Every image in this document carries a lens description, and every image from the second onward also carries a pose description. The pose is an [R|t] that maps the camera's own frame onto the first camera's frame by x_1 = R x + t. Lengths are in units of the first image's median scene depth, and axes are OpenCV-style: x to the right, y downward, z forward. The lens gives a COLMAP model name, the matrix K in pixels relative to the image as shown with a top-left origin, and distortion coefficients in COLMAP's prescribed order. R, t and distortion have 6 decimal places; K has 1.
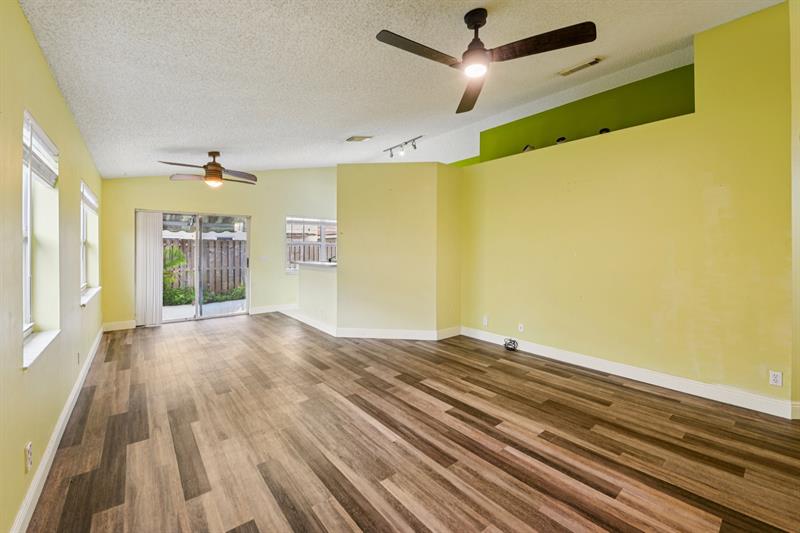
lens RADIAL K [[324.2, 0, 399.5], [0, 324.2, 246.3], [0, 0, 1]] dist [-0.015933, -0.000077]
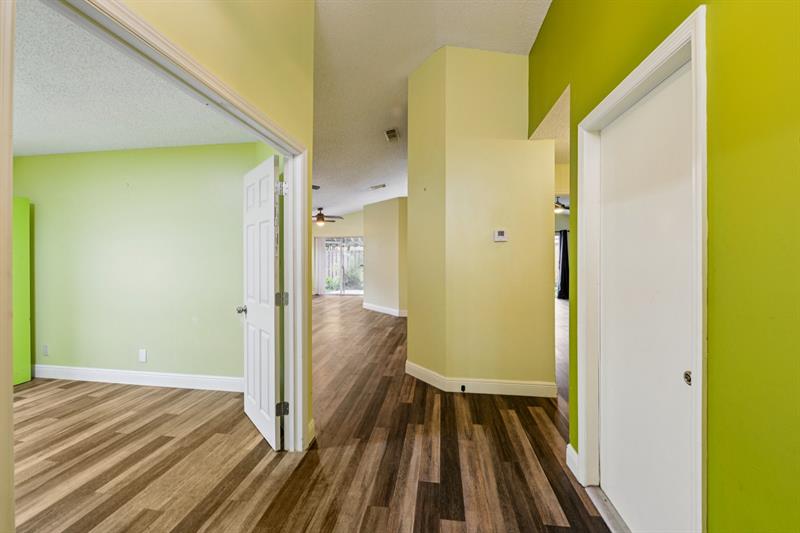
lens RADIAL K [[322.3, 0, 403.4], [0, 322.3, 257.2], [0, 0, 1]] dist [-0.010366, -0.005935]
pose [[0.692284, 0.003305, -0.721617, 1.674605], [-0.001798, 0.999994, 0.002855, 0.010509], [0.721622, -0.000679, 0.692286, -0.024246]]
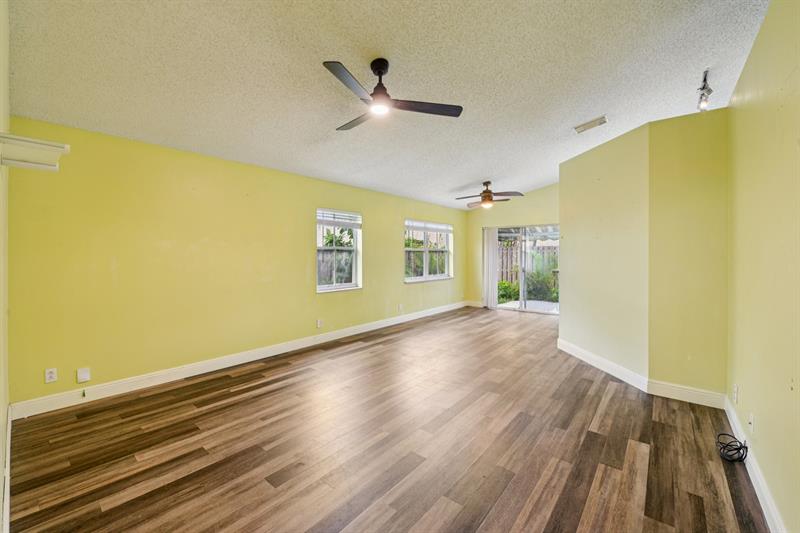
lens RADIAL K [[322.3, 0, 403.4], [0, 322.3, 257.2], [0, 0, 1]] dist [-0.010366, -0.005935]
pose [[0.205041, 0.010726, -0.978695, 0.898533], [0.001289, 0.999936, 0.011229, 0.005160], [0.978752, -0.003564, 0.205015, 0.523664]]
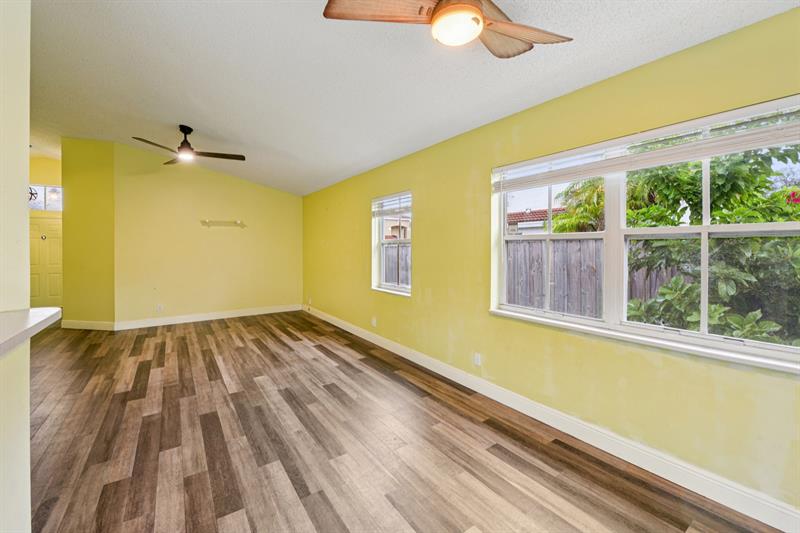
lens RADIAL K [[322.3, 0, 403.4], [0, 322.3, 257.2], [0, 0, 1]] dist [-0.010366, -0.005935]
pose [[-0.998108, 0.000419, 0.061476, -0.744340], [0.001701, 0.999782, 0.020816, 0.013436], [-0.061454, 0.020881, -0.997891, 1.764625]]
